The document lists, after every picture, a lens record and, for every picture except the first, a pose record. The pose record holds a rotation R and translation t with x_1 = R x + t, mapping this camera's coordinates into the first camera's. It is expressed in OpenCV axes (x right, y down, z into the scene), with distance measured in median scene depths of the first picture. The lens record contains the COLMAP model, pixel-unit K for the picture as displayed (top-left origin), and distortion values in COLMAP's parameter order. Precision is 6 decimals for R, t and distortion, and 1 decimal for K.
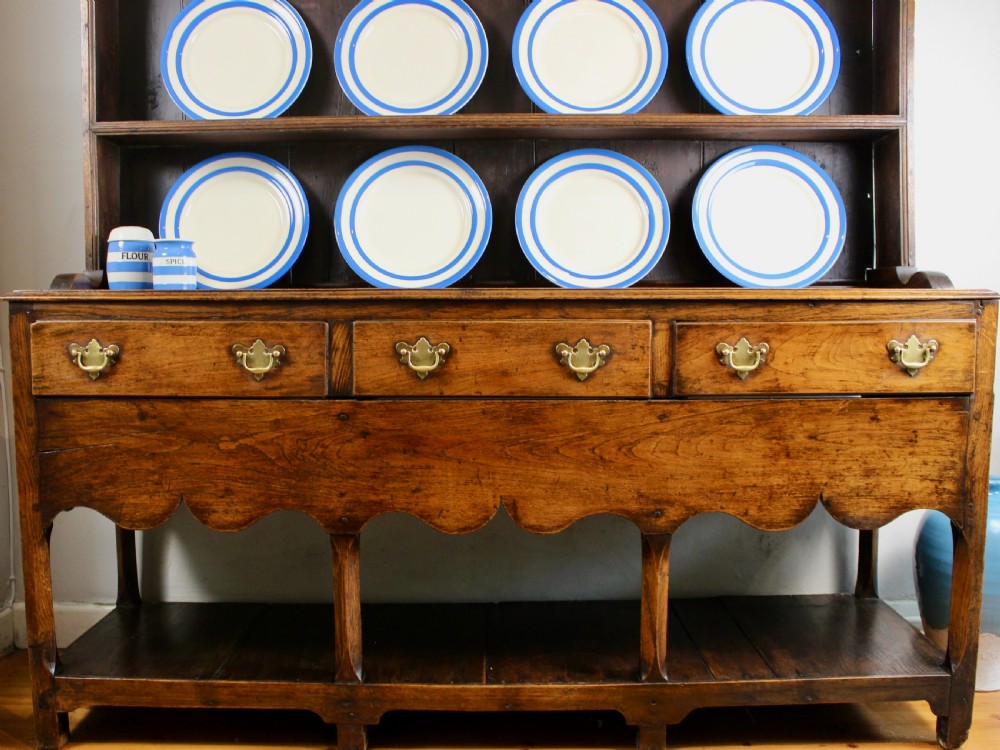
lens RADIAL K [[1003.9, 0, 474.2], [0, 1003.9, 419.5], [0, 0, 1]] dist [-0.174326, 0.168918]
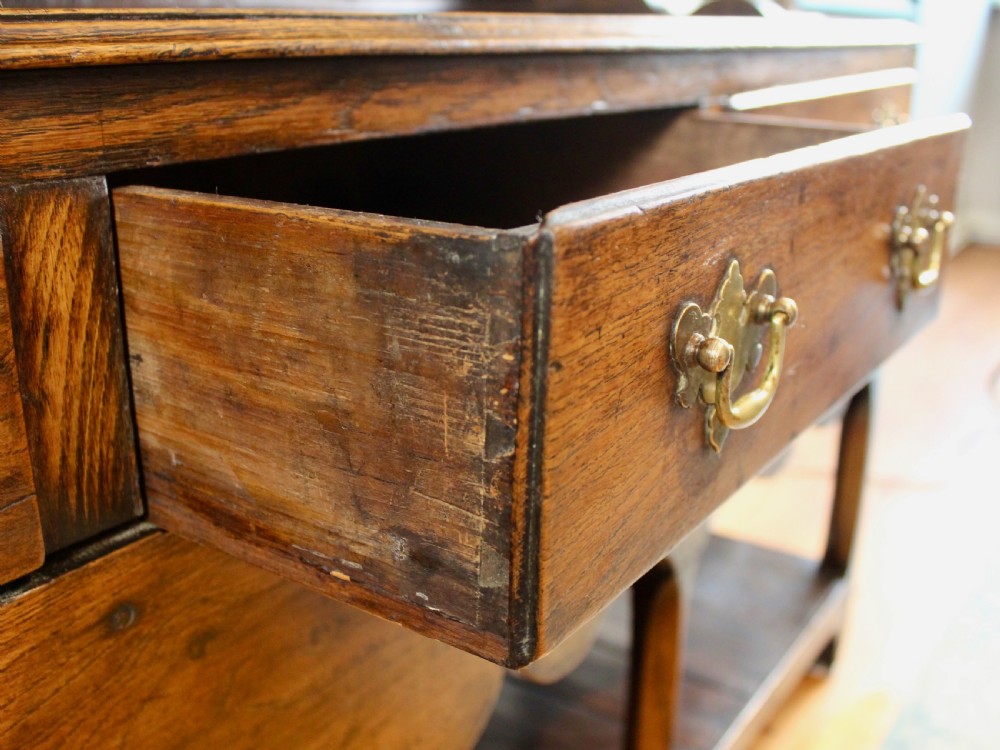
lens RADIAL K [[1094.2, 0, 436.3], [0, 1094.2, 394.4], [0, 0, 1]] dist [-0.137802, 0.155311]
pose [[0.596921, -0.263885, 0.757661, -0.256281], [0.099203, 0.961391, 0.256684, -0.103957], [-0.796143, -0.078058, 0.600052, 0.803931]]
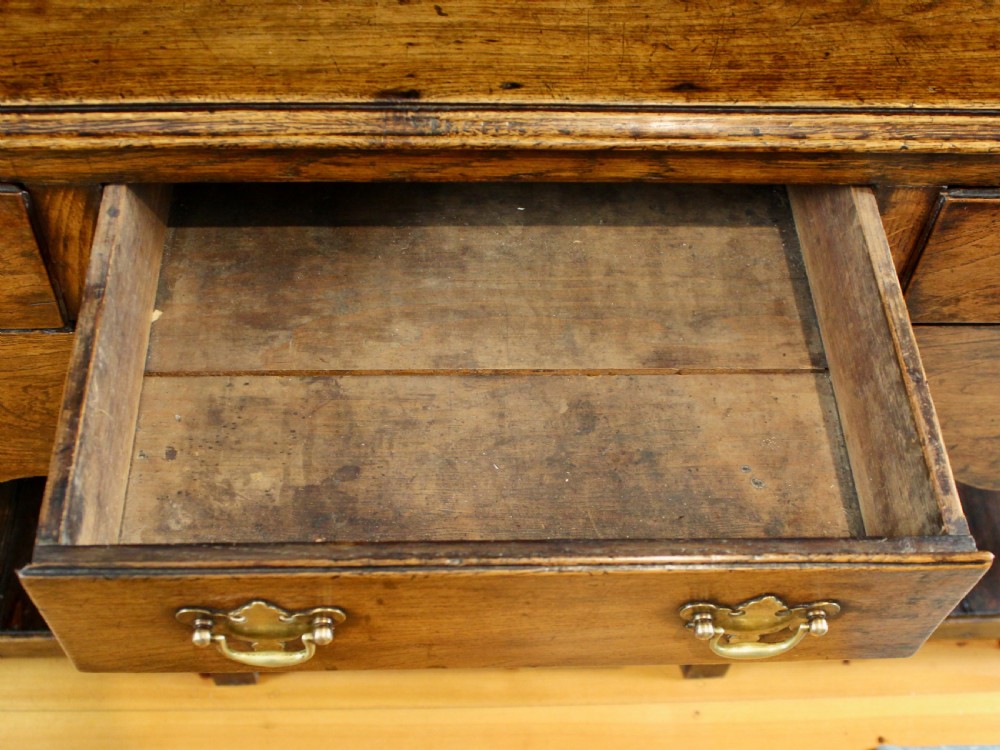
lens RADIAL K [[1189.8, 0, 482.8], [0, 1189.8, 411.3], [0, 0, 1]] dist [-0.154066, 0.197403]
pose [[0.998569, -0.017411, 0.050557, -0.000318], [-0.025271, 0.679568, 0.733177, -0.358567], [-0.047123, -0.733406, 0.678156, 0.632891]]
